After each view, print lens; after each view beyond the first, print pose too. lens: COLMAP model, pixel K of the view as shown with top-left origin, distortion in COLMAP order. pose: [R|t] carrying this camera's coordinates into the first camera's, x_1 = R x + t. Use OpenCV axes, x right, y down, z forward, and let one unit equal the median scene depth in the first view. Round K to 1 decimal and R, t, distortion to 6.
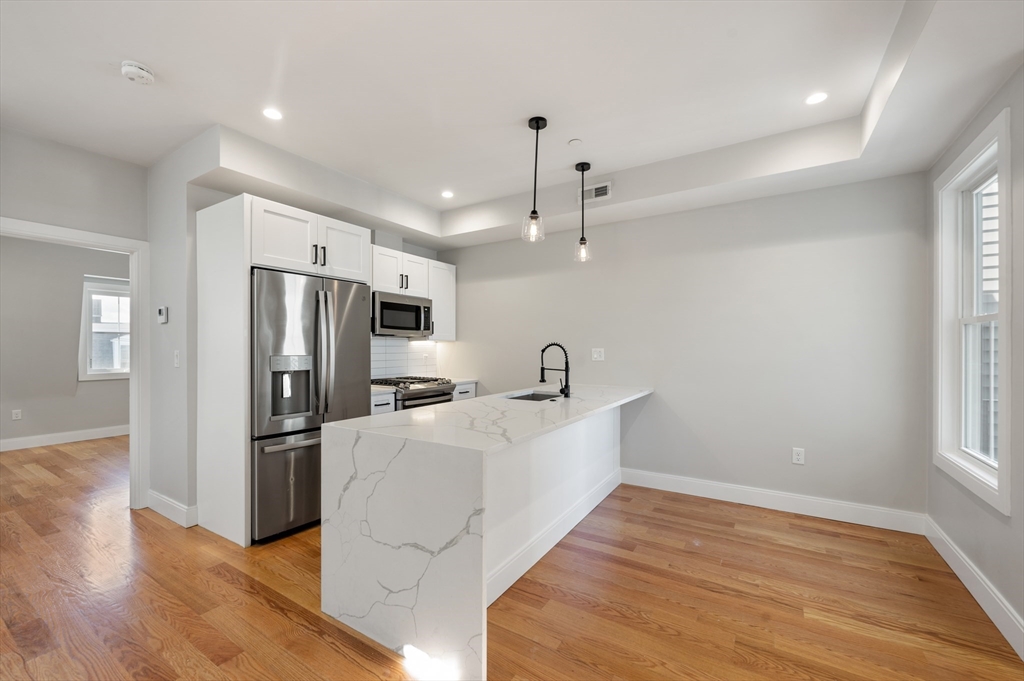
lens RADIAL K [[414.0, 0, 509.9], [0, 414.0, 346.9], [0, 0, 1]] dist [-0.002737, 0.000251]
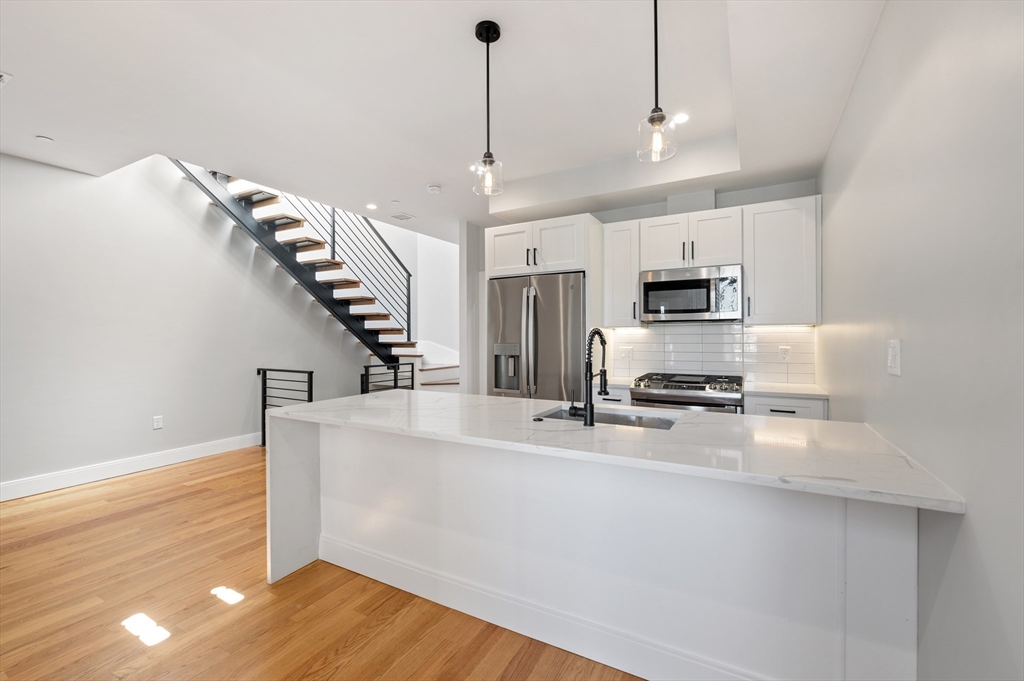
lens RADIAL K [[426.3, 0, 518.2], [0, 426.3, 335.8], [0, 0, 1]] dist [-0.006665, -0.000024]
pose [[0.063874, -0.000997, -0.997957, 0.709124], [0.006244, 0.999980, -0.000600, -0.000292], [0.997938, -0.006193, 0.063879, 0.864814]]
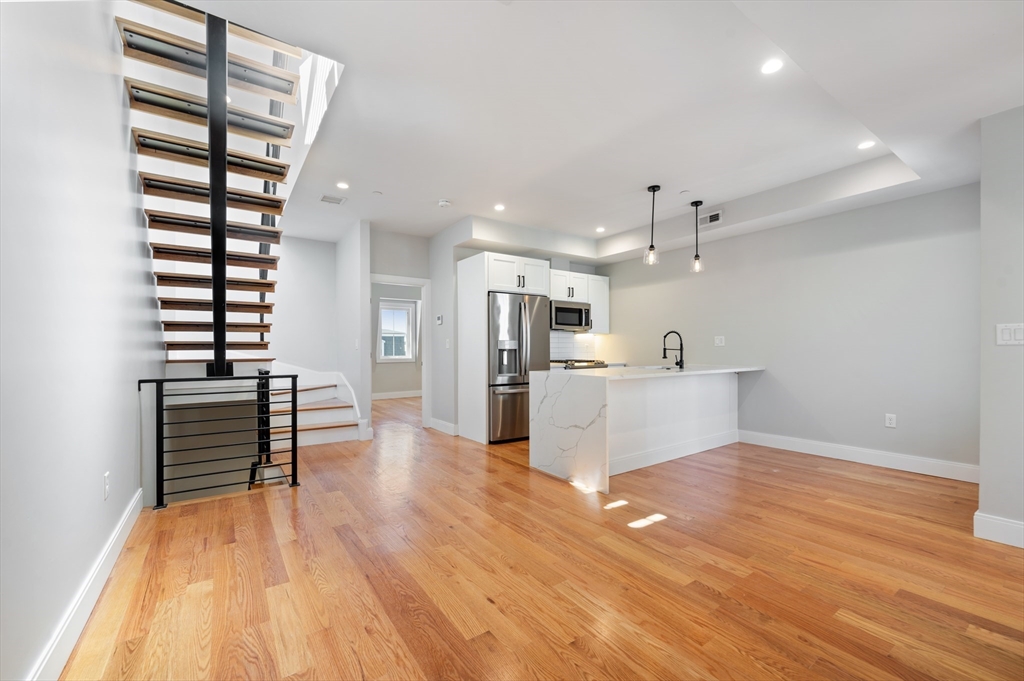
lens RADIAL K [[414.0, 0, 510.1], [0, 414.0, 348.5], [0, 0, 1]] dist [-0.002737, 0.000251]
pose [[0.921126, -0.003553, -0.389249, 0.148778], [0.004033, 0.999992, 0.000415, 0.049729], [0.389244, -0.001952, 0.921133, -0.554297]]
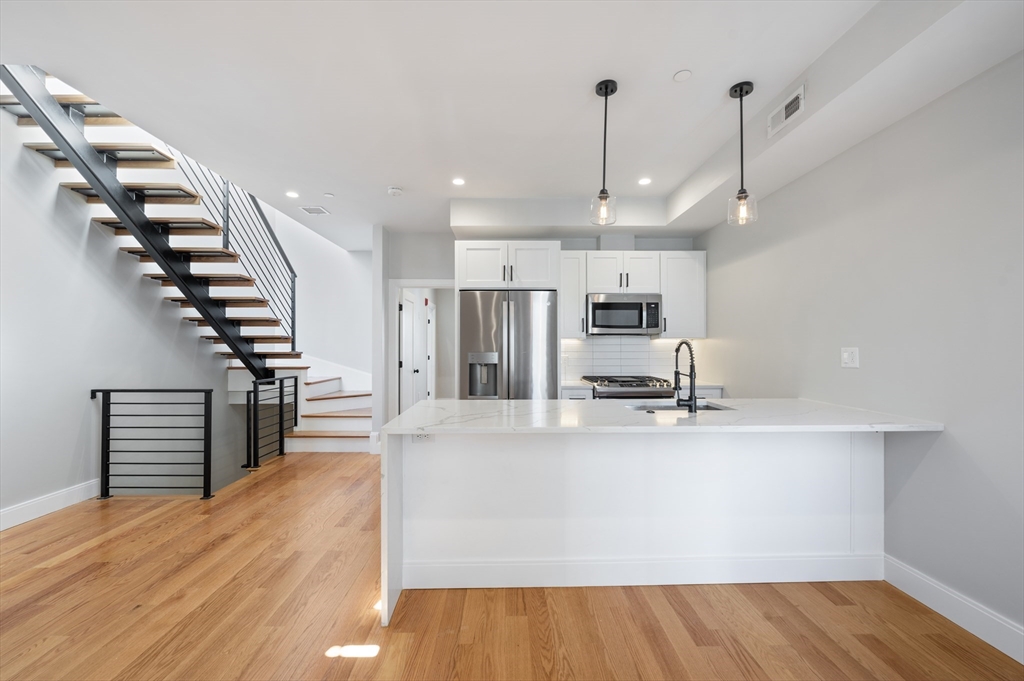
lens RADIAL K [[414.0, 0, 512.5], [0, 414.0, 341.7], [0, 0, 1]] dist [-0.002737, 0.000251]
pose [[0.550506, -0.009204, -0.834780, 0.586333], [0.001766, 0.999950, -0.009861, 0.000285], [0.834829, 0.003955, 0.550495, 0.309669]]
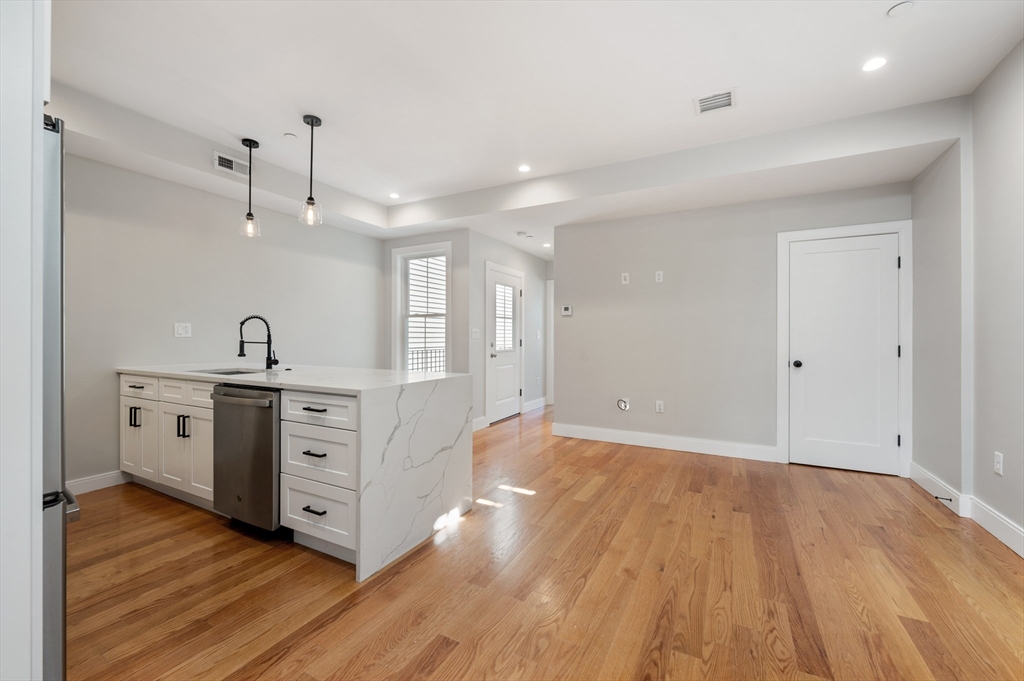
lens RADIAL K [[414.0, 0, 512.6], [0, 414.0, 334.2], [0, 0, 1]] dist [-0.002737, 0.000251]
pose [[-0.071248, 0.005777, 0.997442, -0.941103], [-0.003450, 0.999976, -0.006038, 0.039000], [-0.997453, -0.003872, -0.071226, 0.463214]]
